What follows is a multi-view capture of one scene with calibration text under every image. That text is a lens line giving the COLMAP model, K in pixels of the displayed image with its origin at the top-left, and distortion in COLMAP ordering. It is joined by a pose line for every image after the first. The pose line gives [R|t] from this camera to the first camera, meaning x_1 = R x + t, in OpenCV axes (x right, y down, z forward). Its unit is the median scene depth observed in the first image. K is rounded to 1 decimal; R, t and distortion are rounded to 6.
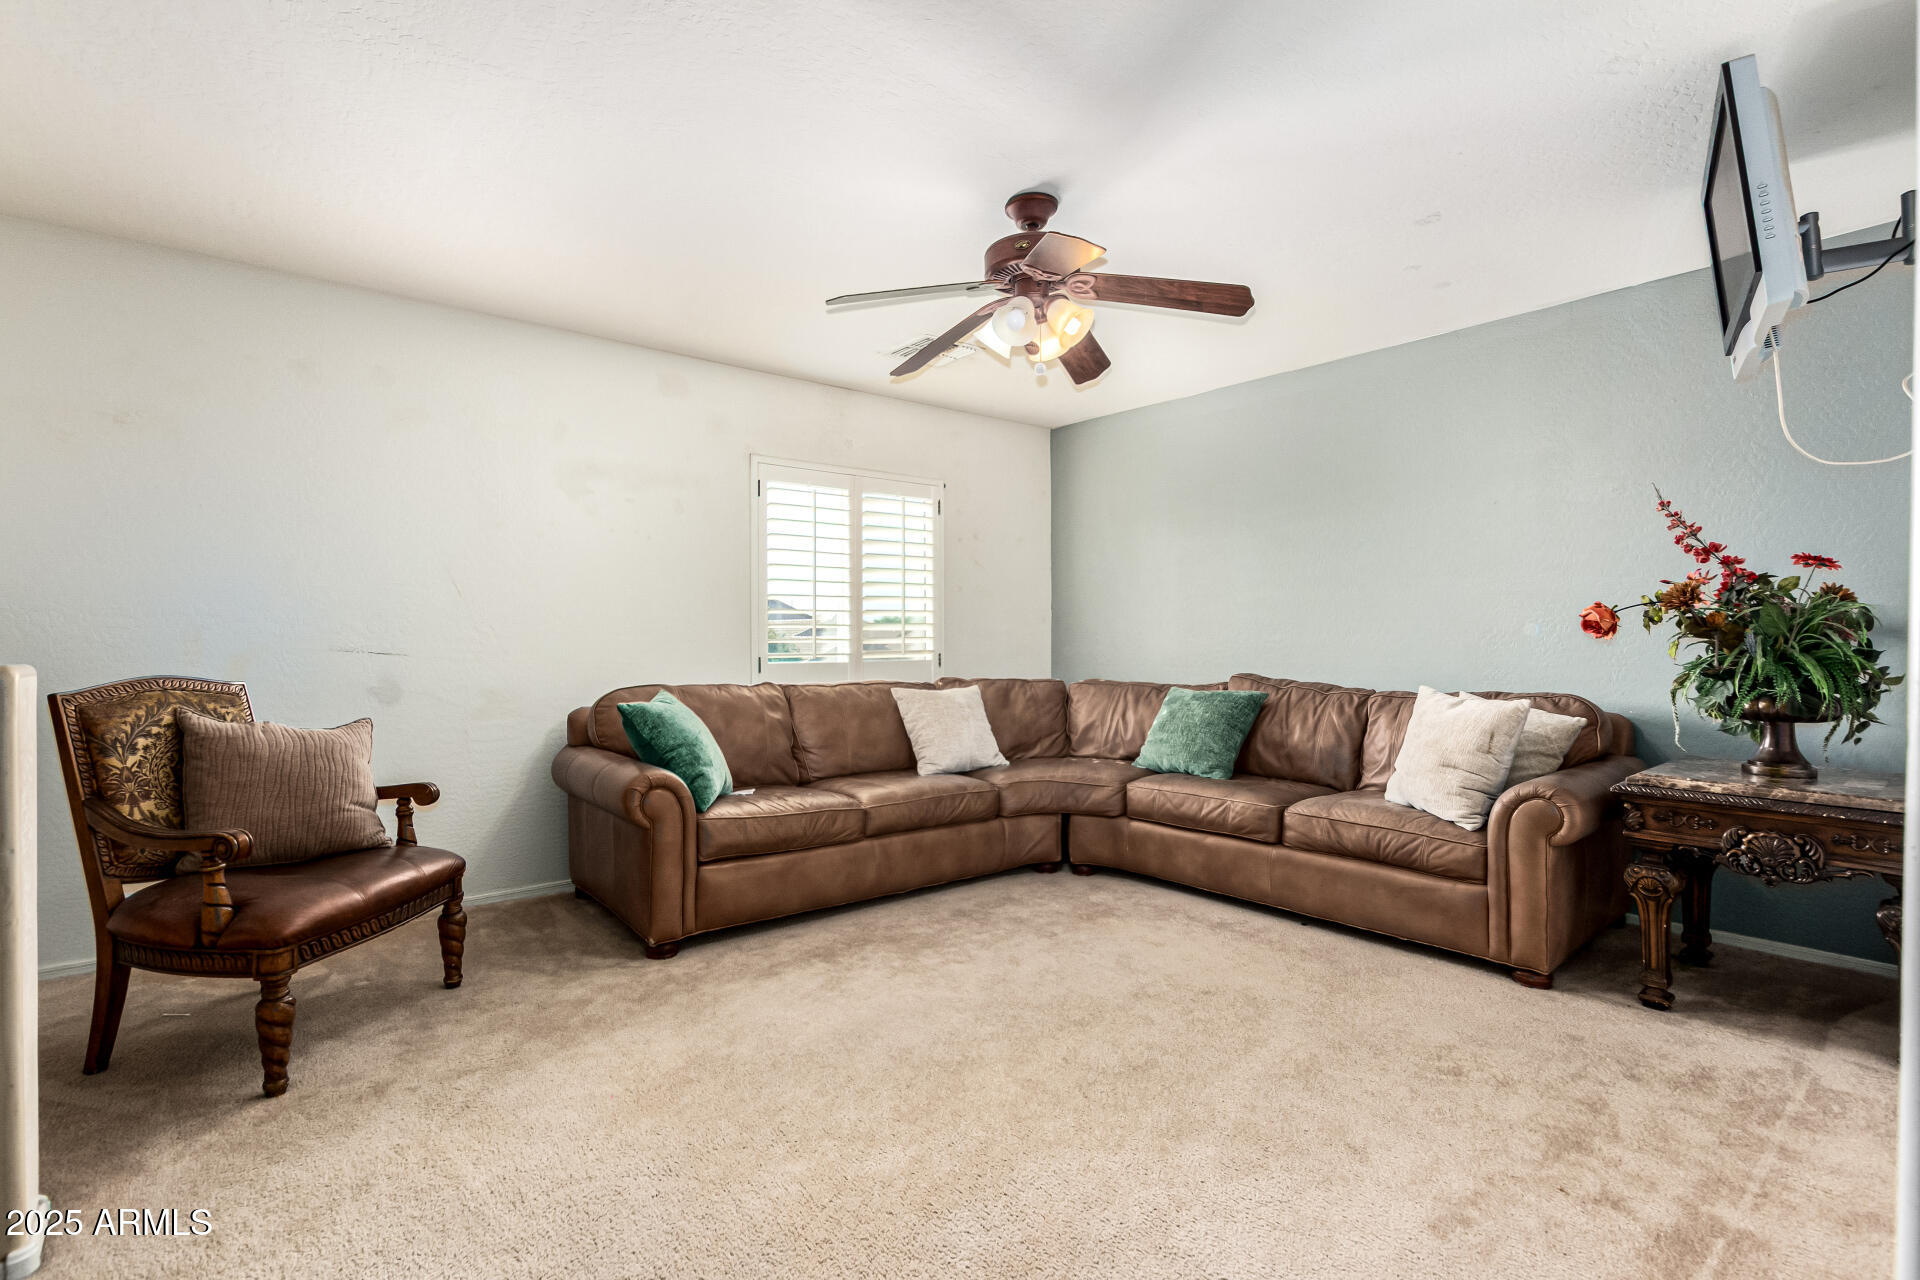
lens RADIAL K [[901.8, 0, 955.9], [0, 901.8, 635.3], [0, 0, 1]] dist [0.014471, -0.001760]
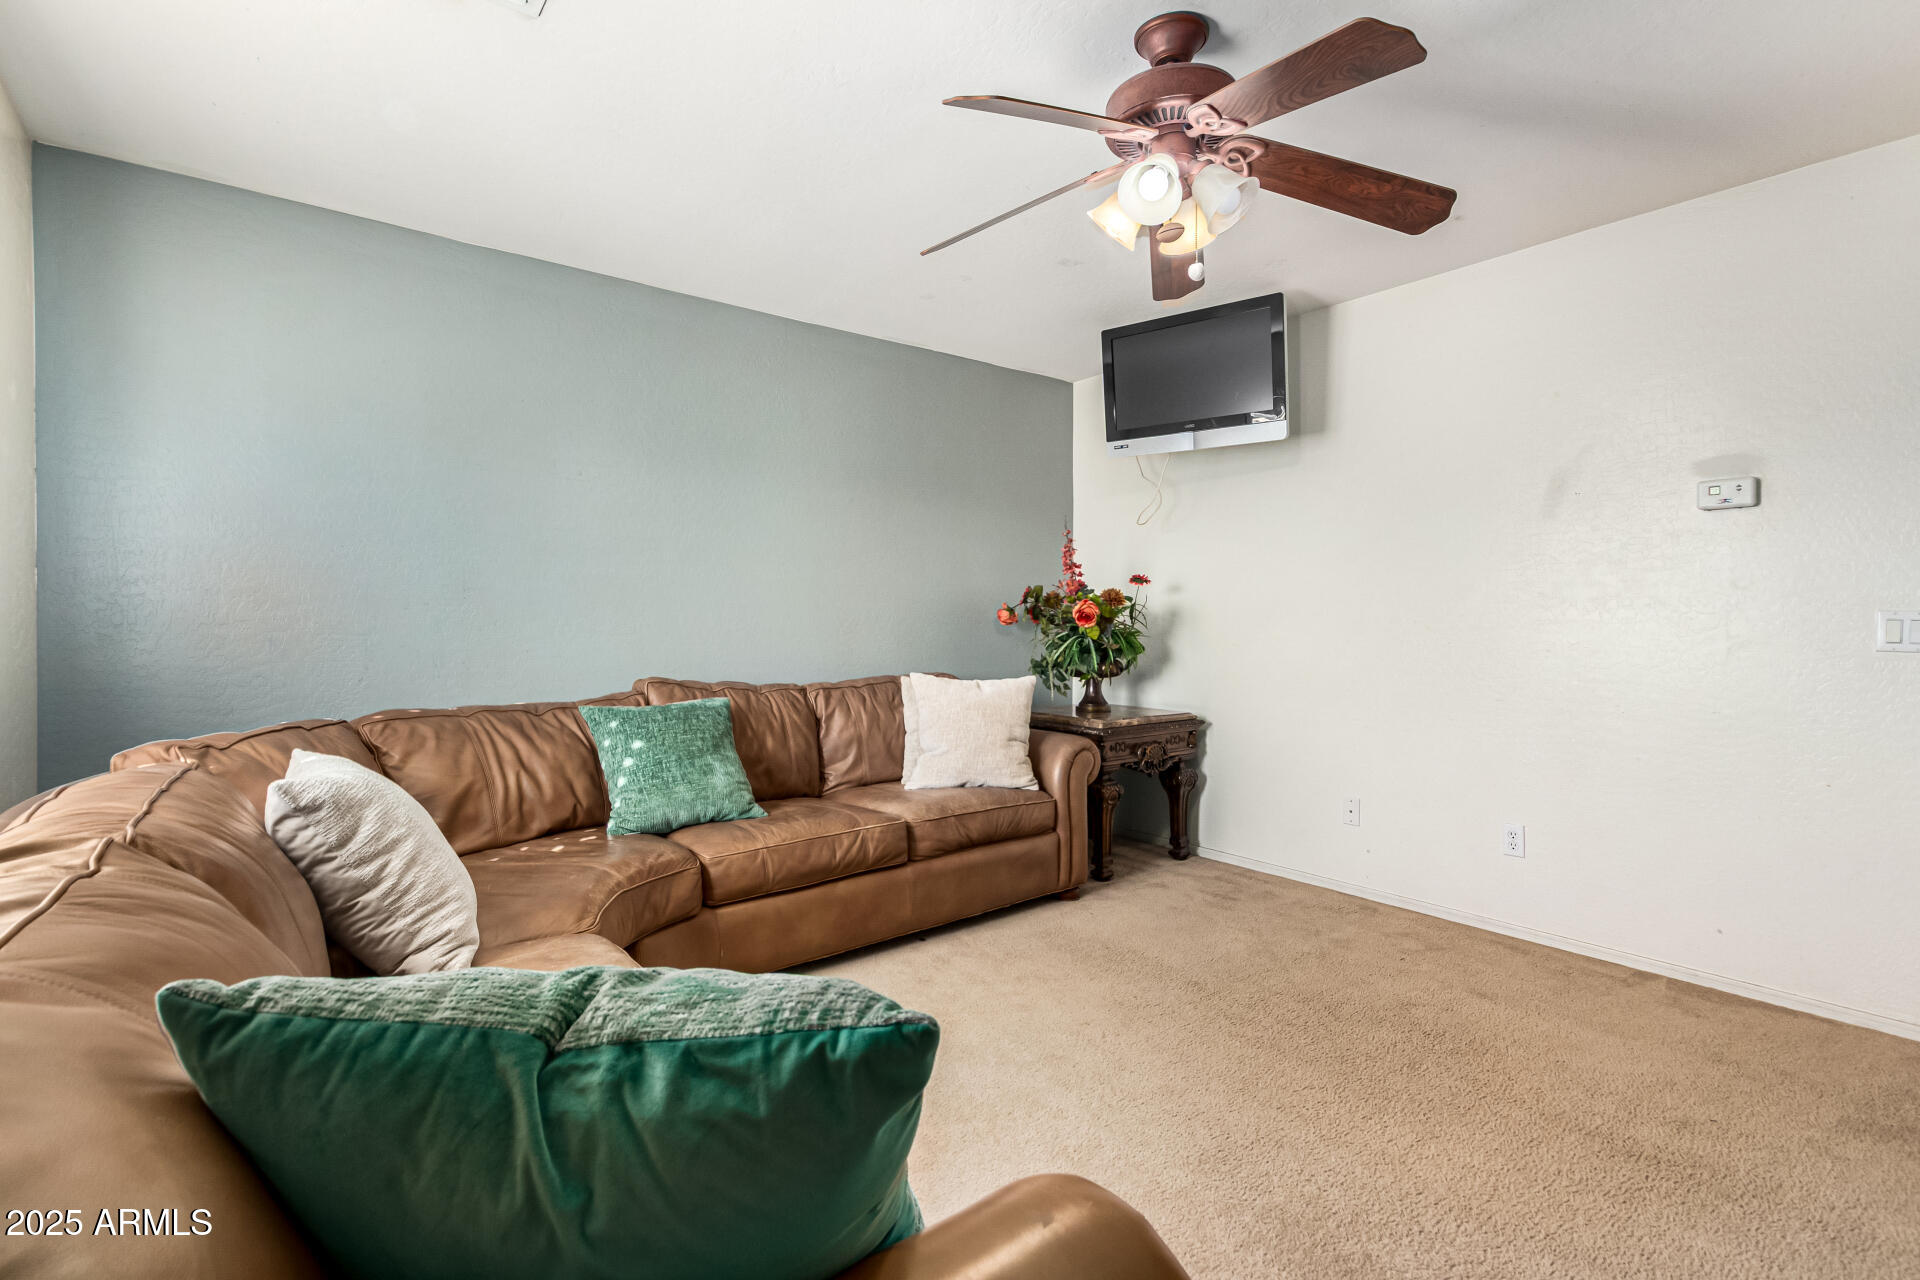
lens RADIAL K [[901.8, 0, 955.9], [0, 901.8, 635.3], [0, 0, 1]] dist [0.014471, -0.001760]
pose [[0.020063, -0.016847, 0.999657, -0.523314], [-0.000991, 0.999857, 0.016870, -0.006134], [-0.999798, -0.001330, 0.020043, 0.938339]]
